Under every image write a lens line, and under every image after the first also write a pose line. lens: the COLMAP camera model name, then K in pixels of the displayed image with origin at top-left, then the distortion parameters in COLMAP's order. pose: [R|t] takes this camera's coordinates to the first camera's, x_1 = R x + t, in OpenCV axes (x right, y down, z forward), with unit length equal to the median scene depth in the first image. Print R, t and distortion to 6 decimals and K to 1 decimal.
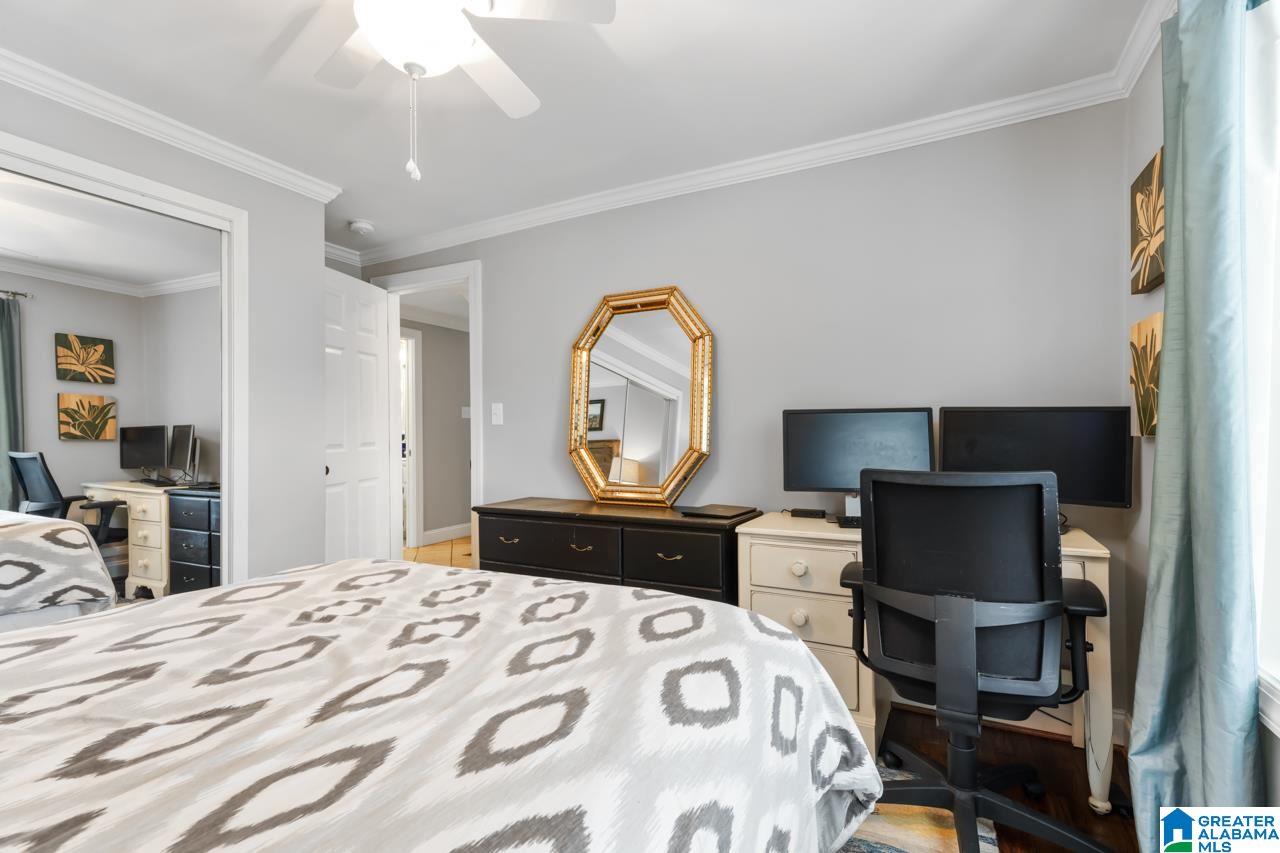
lens RADIAL K [[588.1, 0, 640.0], [0, 588.1, 426.5], [0, 0, 1]] dist [0.012057, 0.000021]
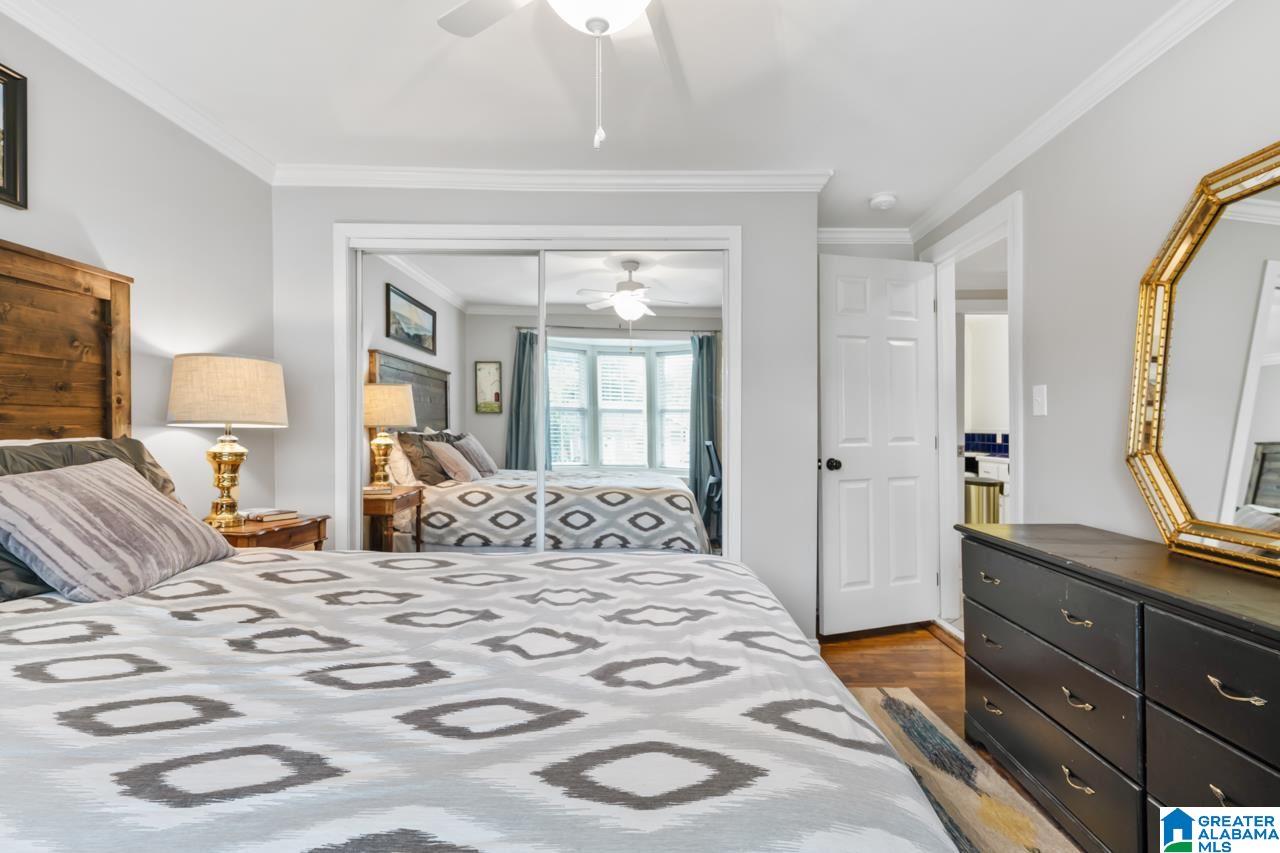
lens RADIAL K [[588.1, 0, 640.0], [0, 588.1, 426.5], [0, 0, 1]] dist [0.012057, 0.000021]
pose [[0.442864, 0.001671, -0.896587, 0.330364], [0.008536, 0.999945, 0.006080, 0.003624], [0.896548, -0.010346, 0.442826, 0.455118]]
